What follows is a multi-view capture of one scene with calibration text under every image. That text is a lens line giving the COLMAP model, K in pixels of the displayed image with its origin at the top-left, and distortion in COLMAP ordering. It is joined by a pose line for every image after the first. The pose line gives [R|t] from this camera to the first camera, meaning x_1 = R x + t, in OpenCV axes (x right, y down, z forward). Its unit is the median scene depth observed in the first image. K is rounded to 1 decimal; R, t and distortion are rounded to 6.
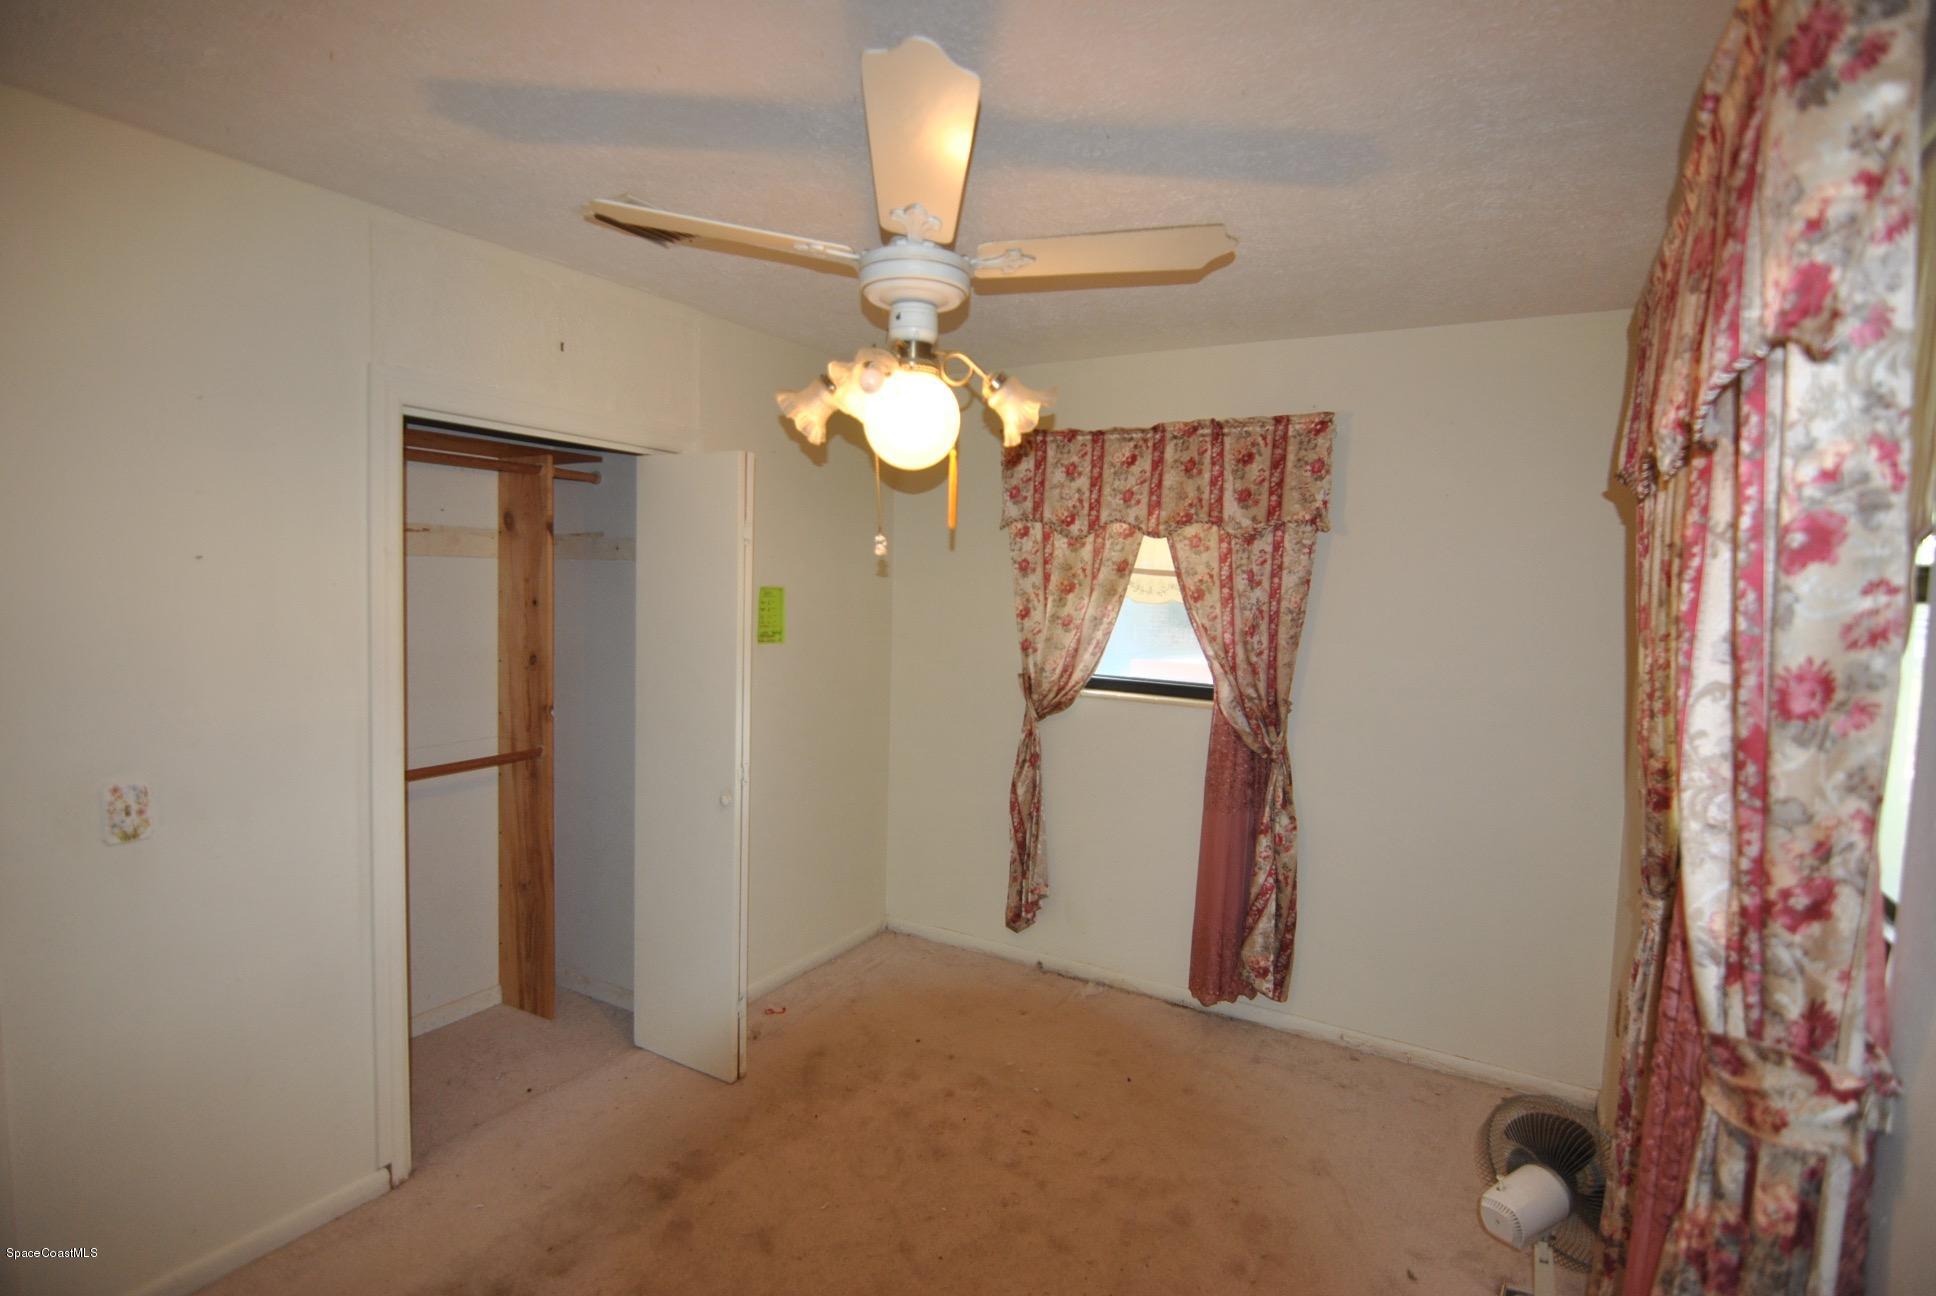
lens RADIAL K [[943.9, 0, 974.5], [0, 943.9, 641.6], [0, 0, 1]] dist [0.001982, -0.018663]
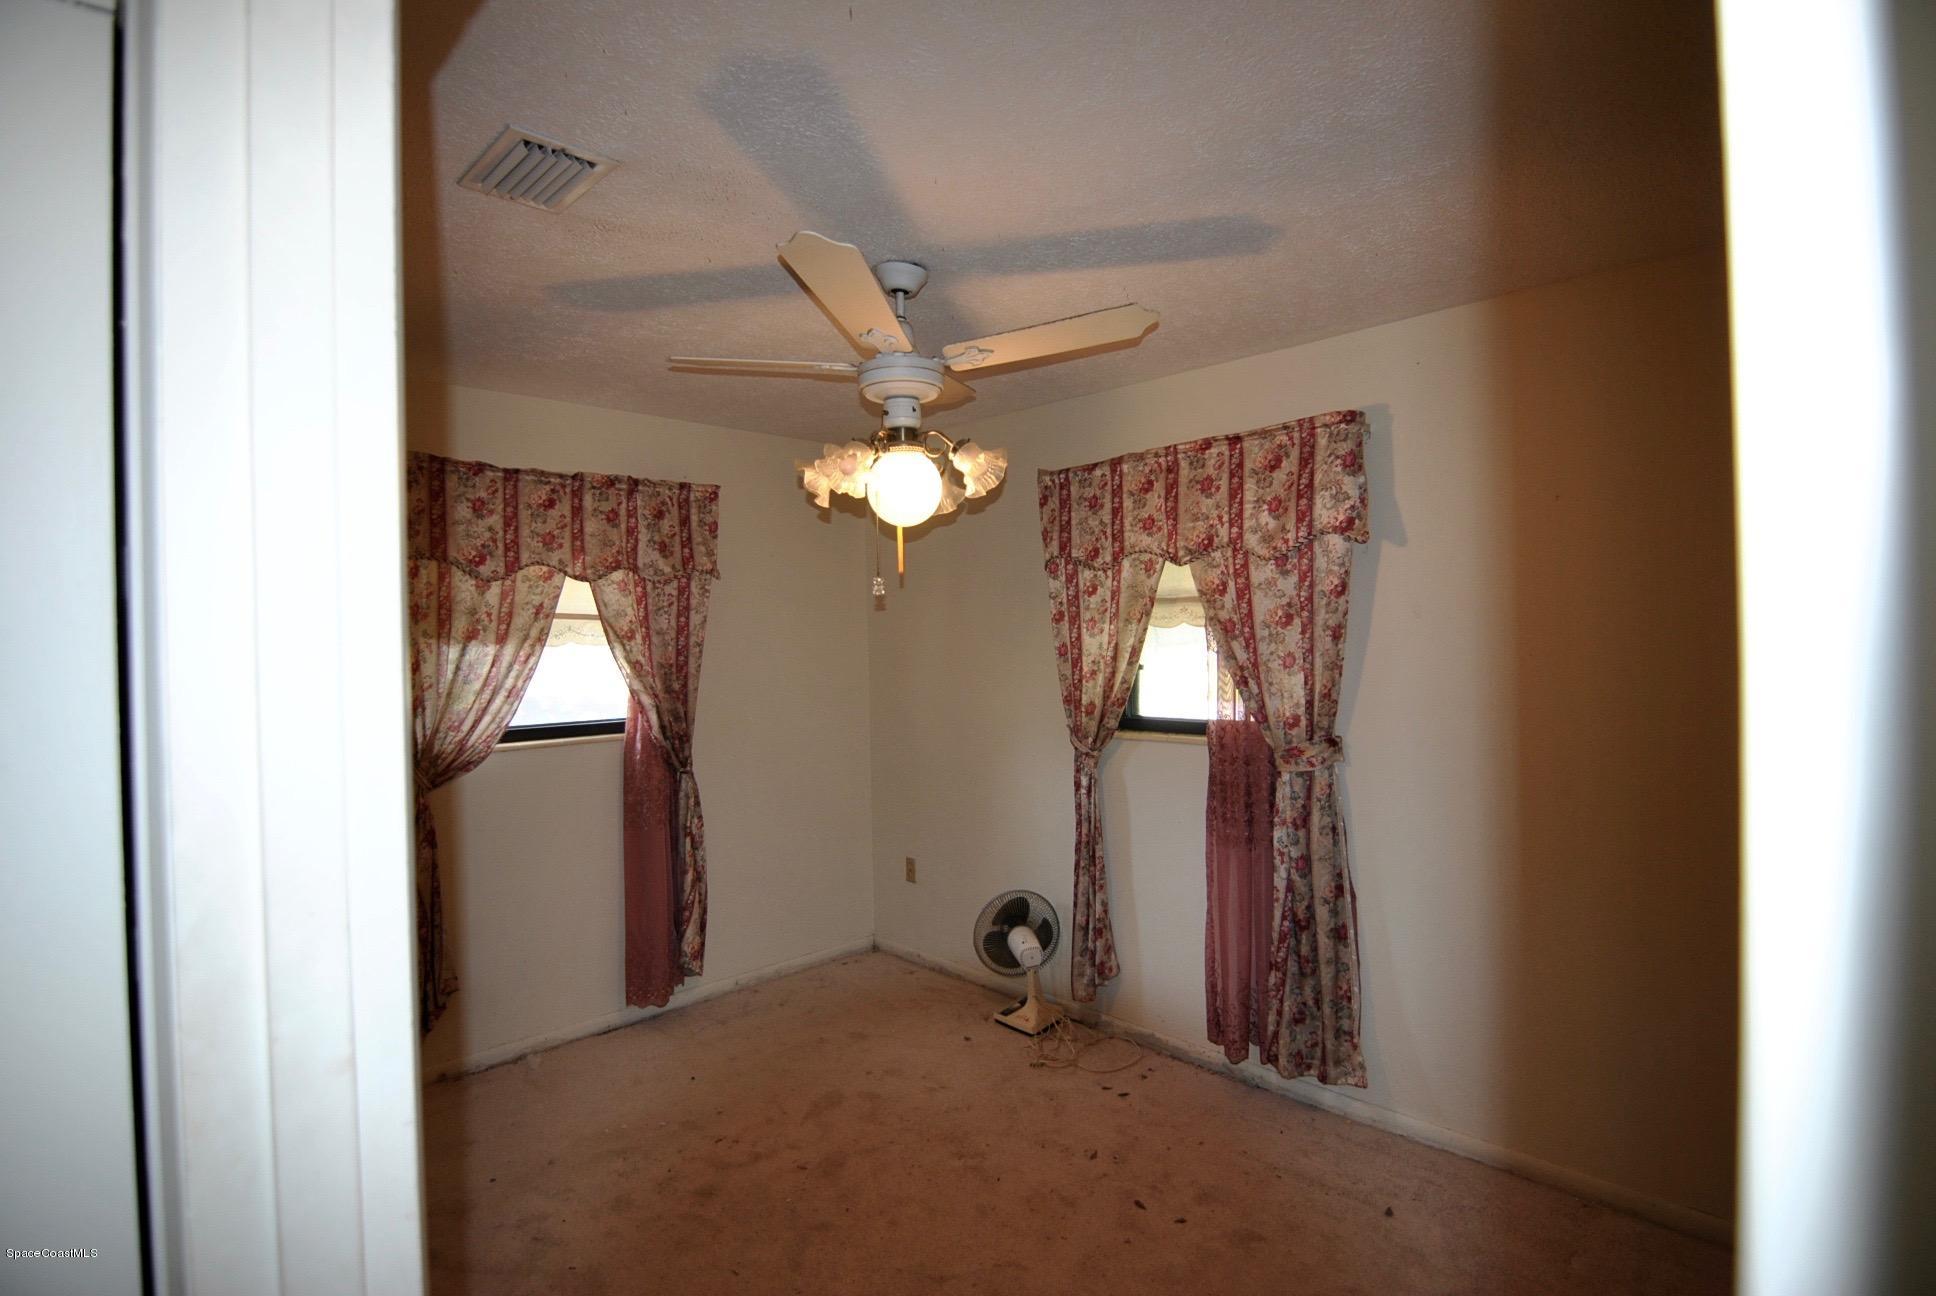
lens RADIAL K [[943.9, 0, 974.5], [0, 943.9, 641.6], [0, 0, 1]] dist [0.001982, -0.018663]
pose [[0.257927, -0.041963, 0.965253, -0.698475], [0.092449, 0.995544, 0.018577, -0.024068], [-0.961731, 0.084445, 0.260657, 0.323919]]
